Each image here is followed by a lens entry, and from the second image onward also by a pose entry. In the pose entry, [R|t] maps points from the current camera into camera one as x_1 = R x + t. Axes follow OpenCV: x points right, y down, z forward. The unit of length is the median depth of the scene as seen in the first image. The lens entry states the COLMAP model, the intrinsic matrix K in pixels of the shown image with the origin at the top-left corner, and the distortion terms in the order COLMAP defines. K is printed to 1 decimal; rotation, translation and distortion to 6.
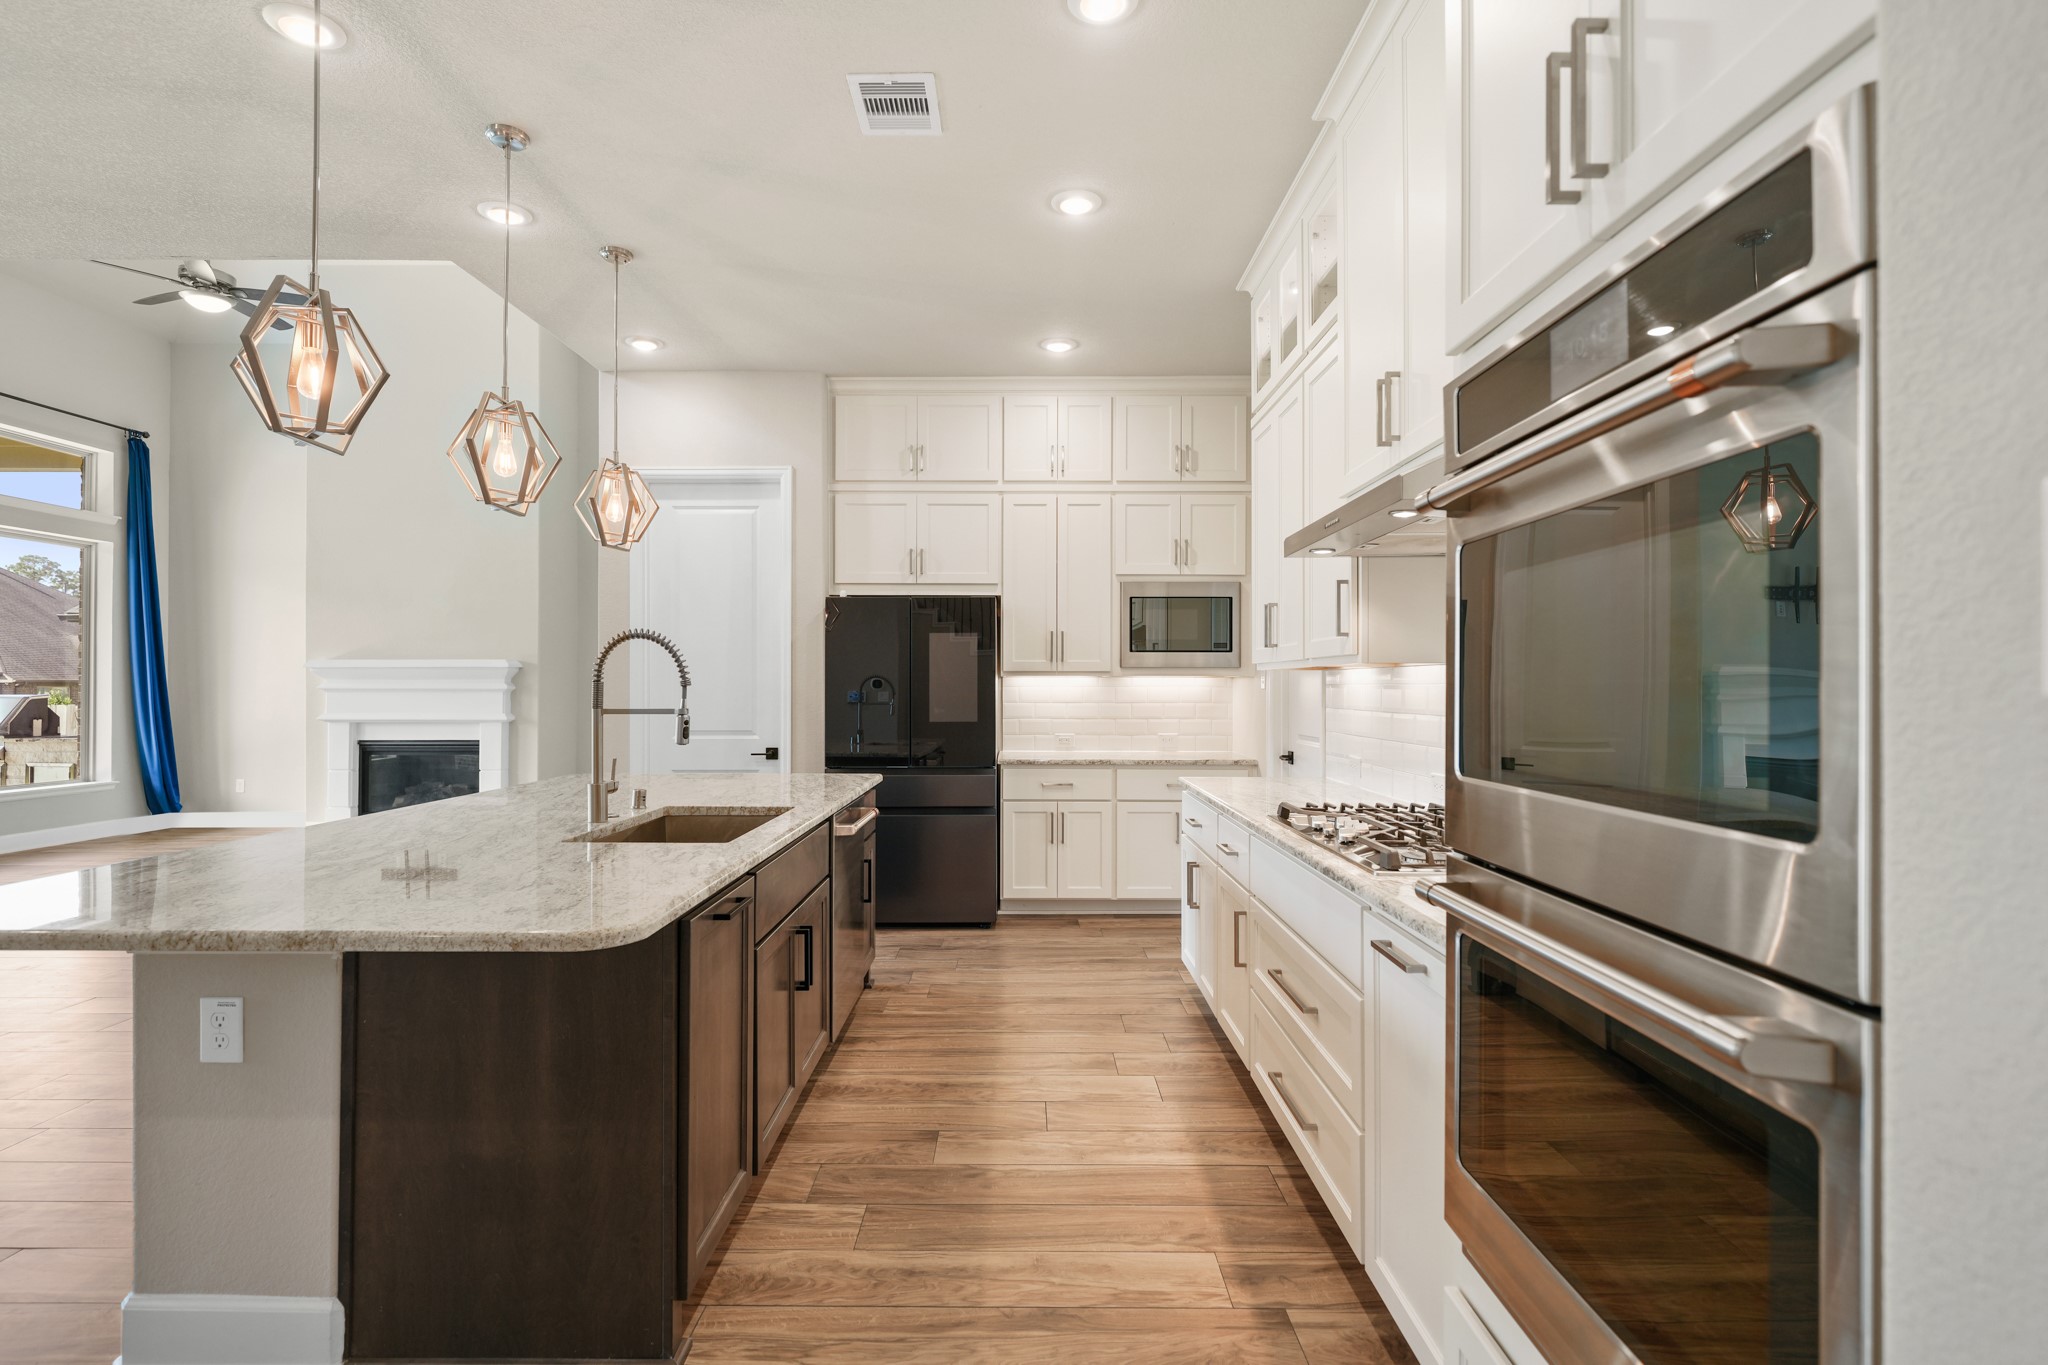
lens RADIAL K [[1016.4, 0, 1028.2], [0, 1016.4, 672.3], [0, 0, 1]] dist [0.033171, -0.001590]
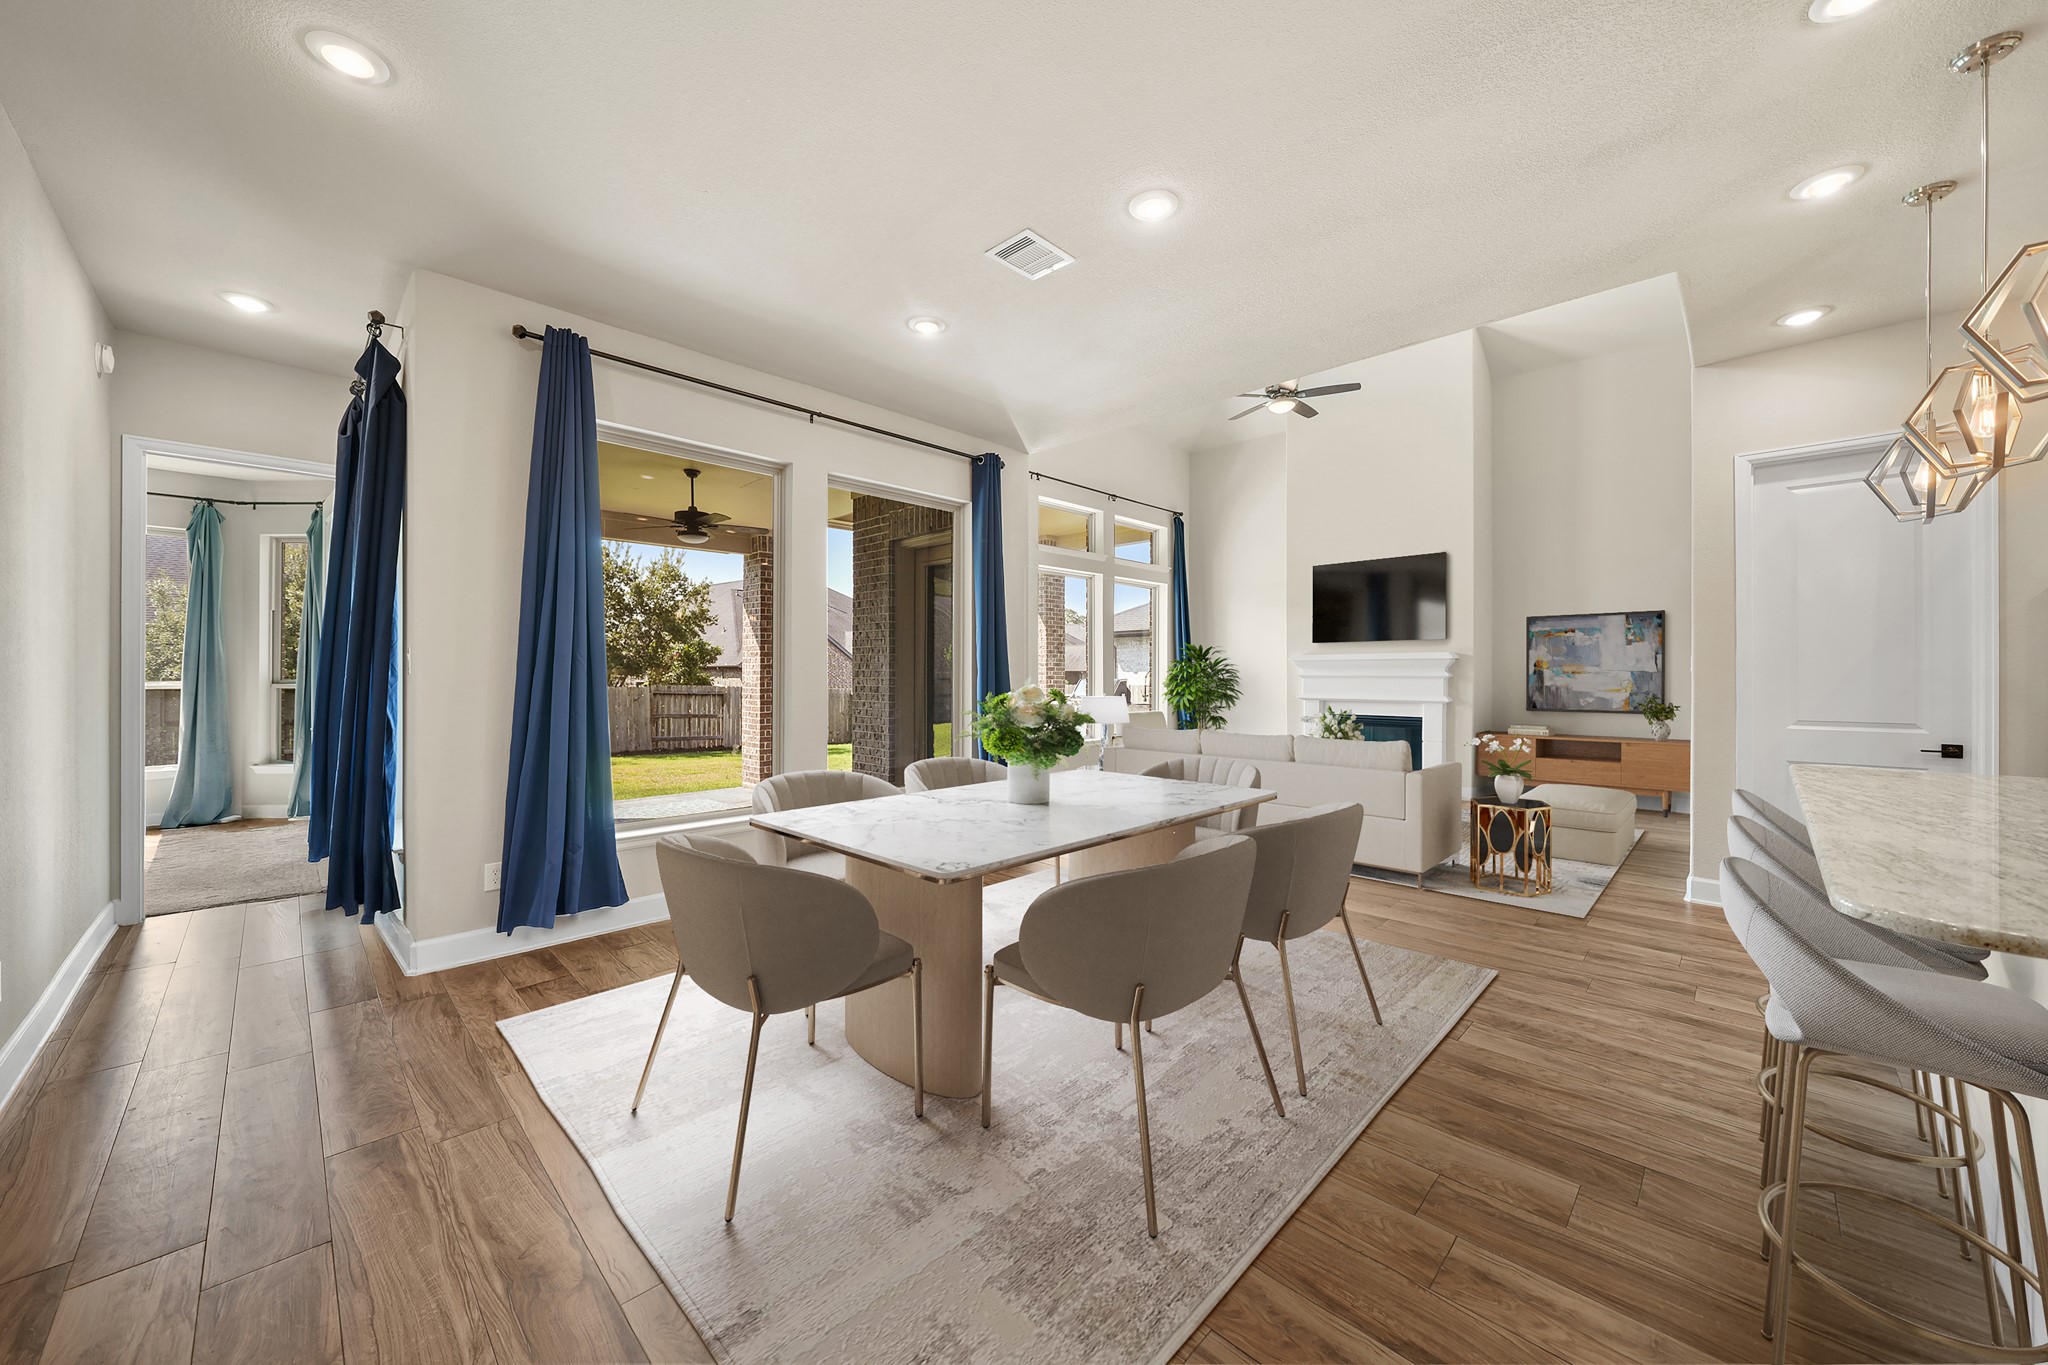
lens RADIAL K [[789.4, 0, 1017.8], [0, 789.4, 667.1], [0, 0, 1]] dist [-0.022443, 0.000036]
pose [[0.716367, -0.003525, -0.697715, -0.218854], [0.001342, 0.999992, -0.003675, 0.004892], [0.697723, 0.001697, 0.716366, -0.015407]]
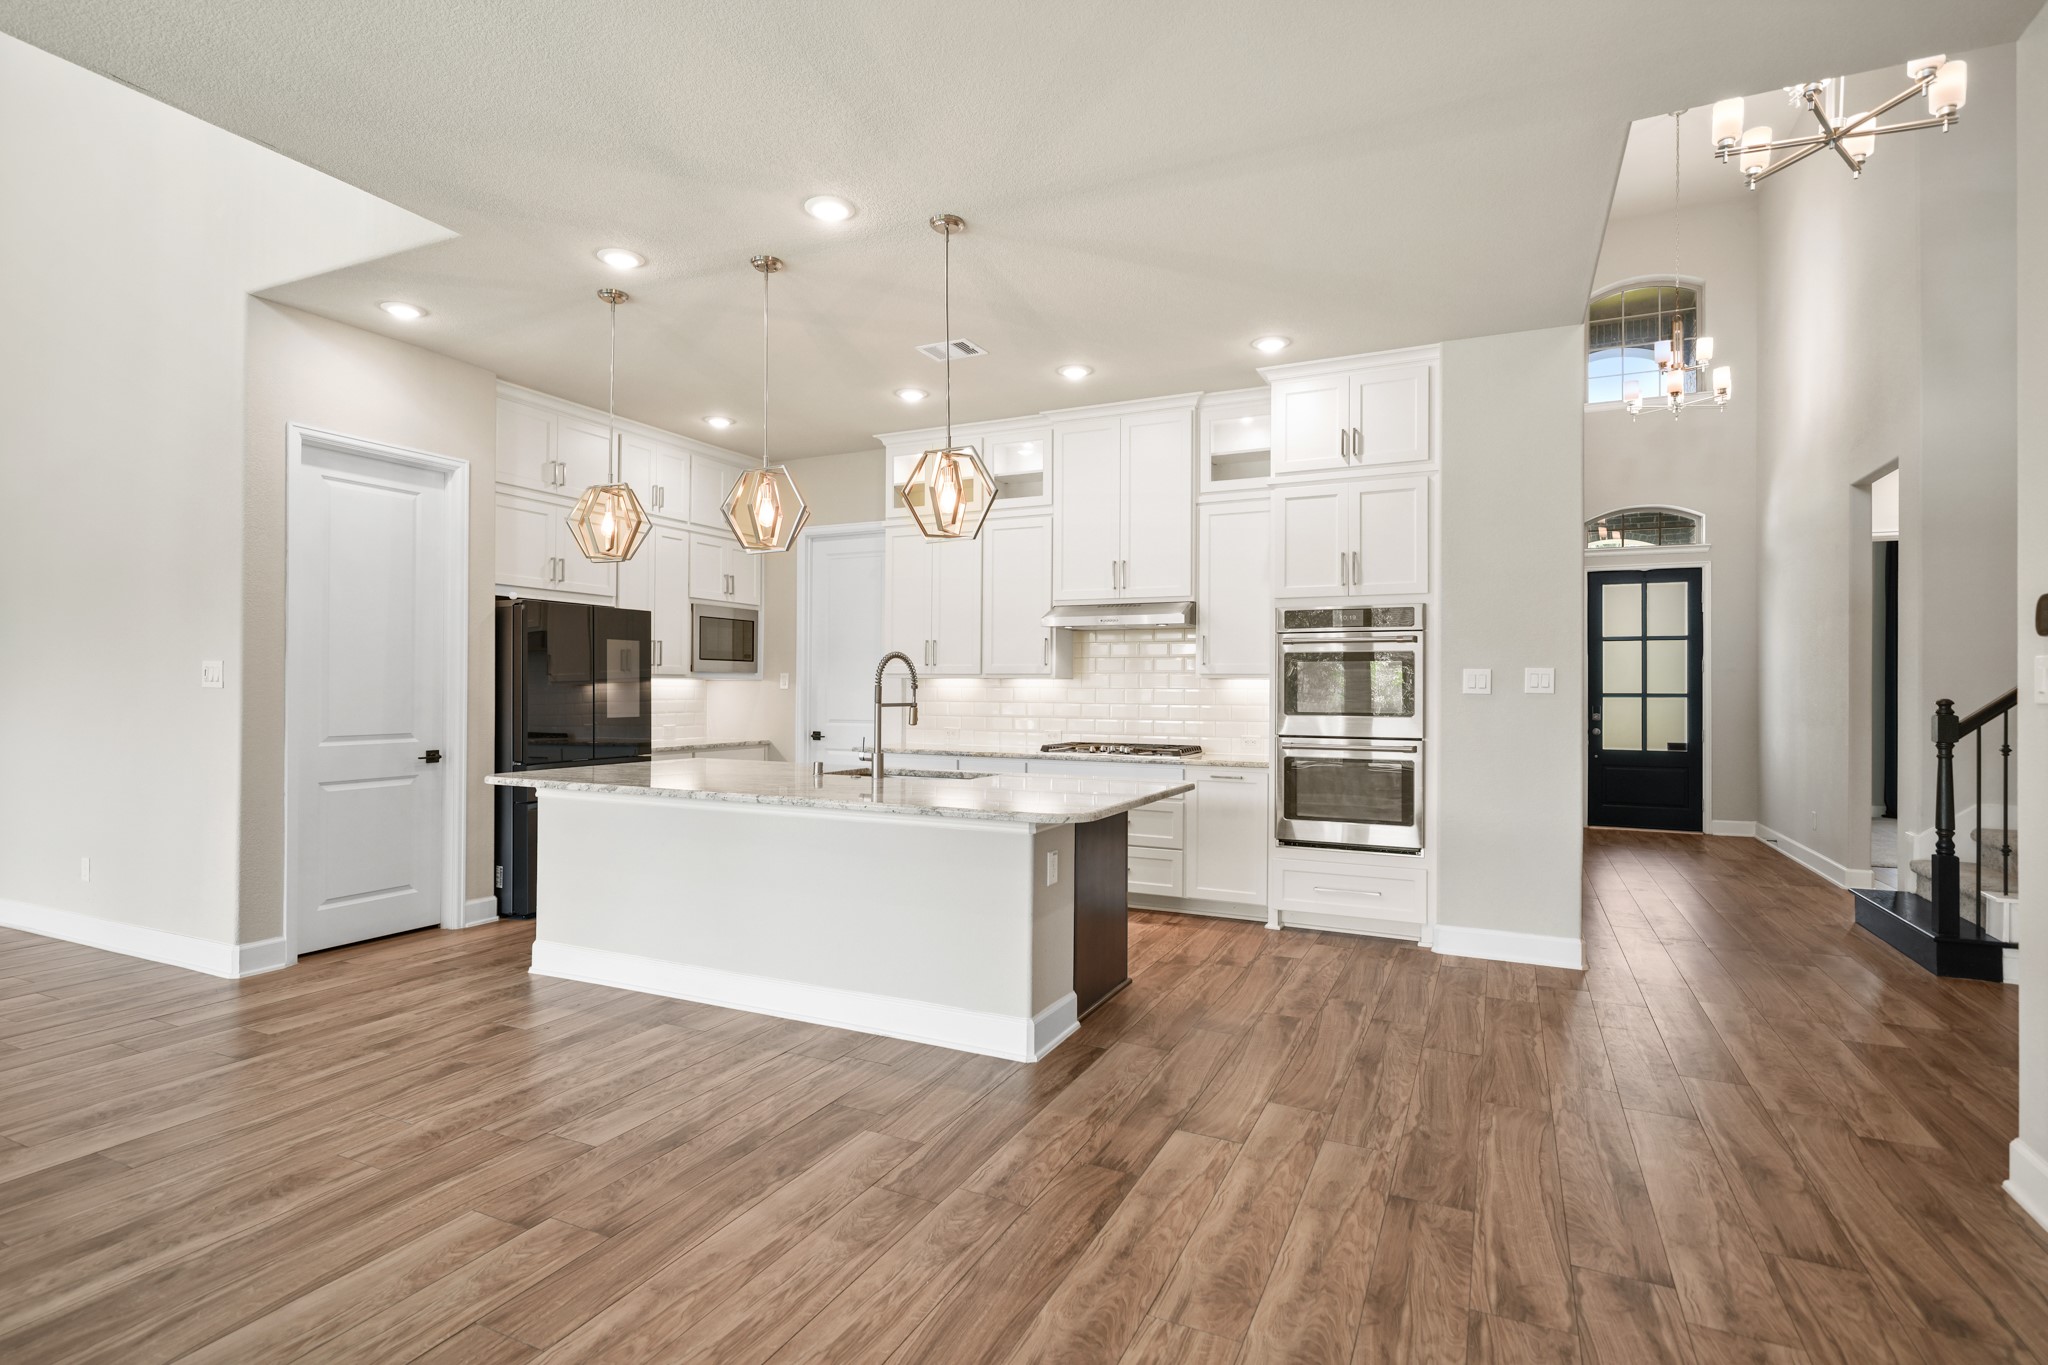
lens RADIAL K [[1016.4, 0, 1020.1], [0, 1016.4, 694.6], [0, 0, 1]] dist [0.033171, -0.001590]
pose [[0.409127, -0.008386, 0.912439, -0.535330], [-0.015513, 0.999749, 0.016144, -0.001418], [-0.912346, -0.020759, 0.408894, 0.064277]]
